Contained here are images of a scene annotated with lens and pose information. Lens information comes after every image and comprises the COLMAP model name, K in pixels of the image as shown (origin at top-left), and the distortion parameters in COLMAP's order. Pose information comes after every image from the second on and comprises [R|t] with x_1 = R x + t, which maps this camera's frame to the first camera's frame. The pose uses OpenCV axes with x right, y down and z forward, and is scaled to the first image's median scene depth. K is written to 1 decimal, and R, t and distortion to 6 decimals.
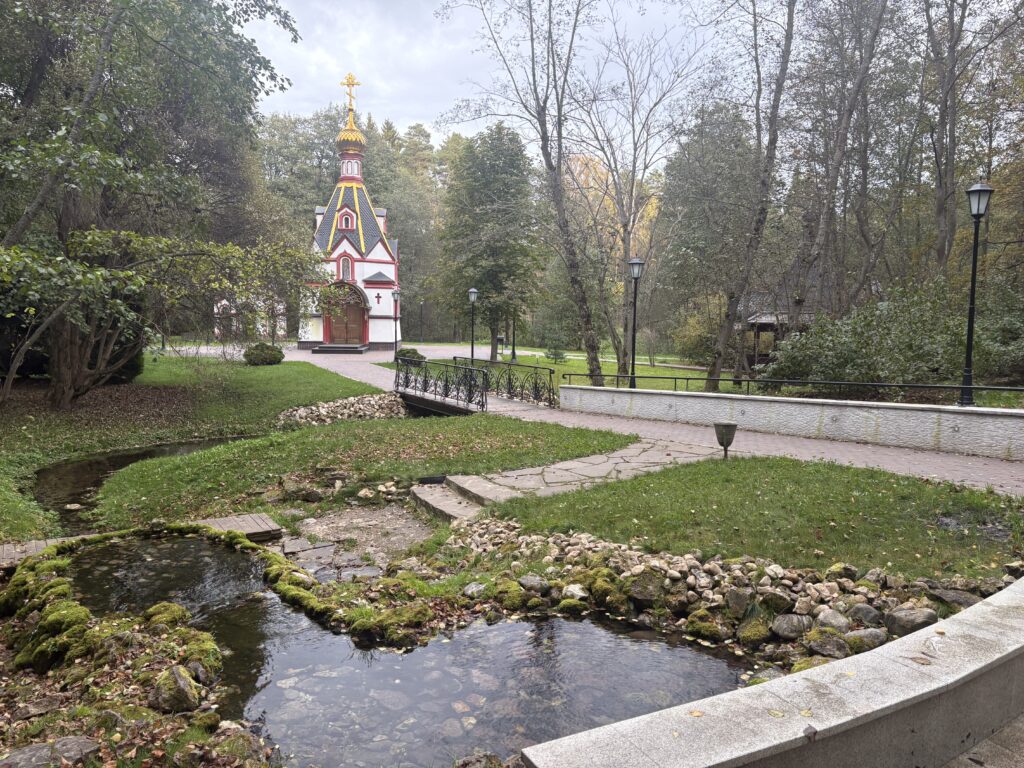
lens RADIAL K [[766.3, 0, 513.8], [0, 766.3, 388.4], [0, 0, 1]] dist [0.091756, -0.101613]
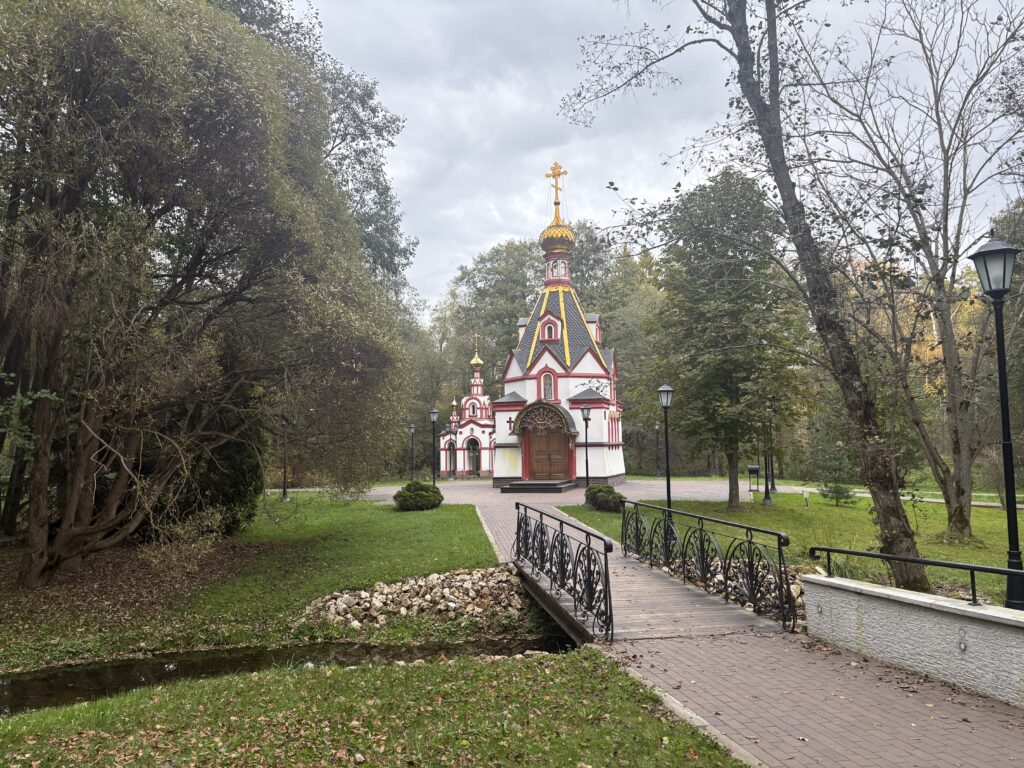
lens RADIAL K [[766.3, 0, 513.8], [0, 766.3, 388.4], [0, 0, 1]] dist [0.091756, -0.101613]
pose [[0.936123, -0.058223, -0.346820, 0.028875], [-0.002885, 0.984895, -0.173127, -0.013719], [0.351661, 0.163069, 0.921815, 0.243917]]
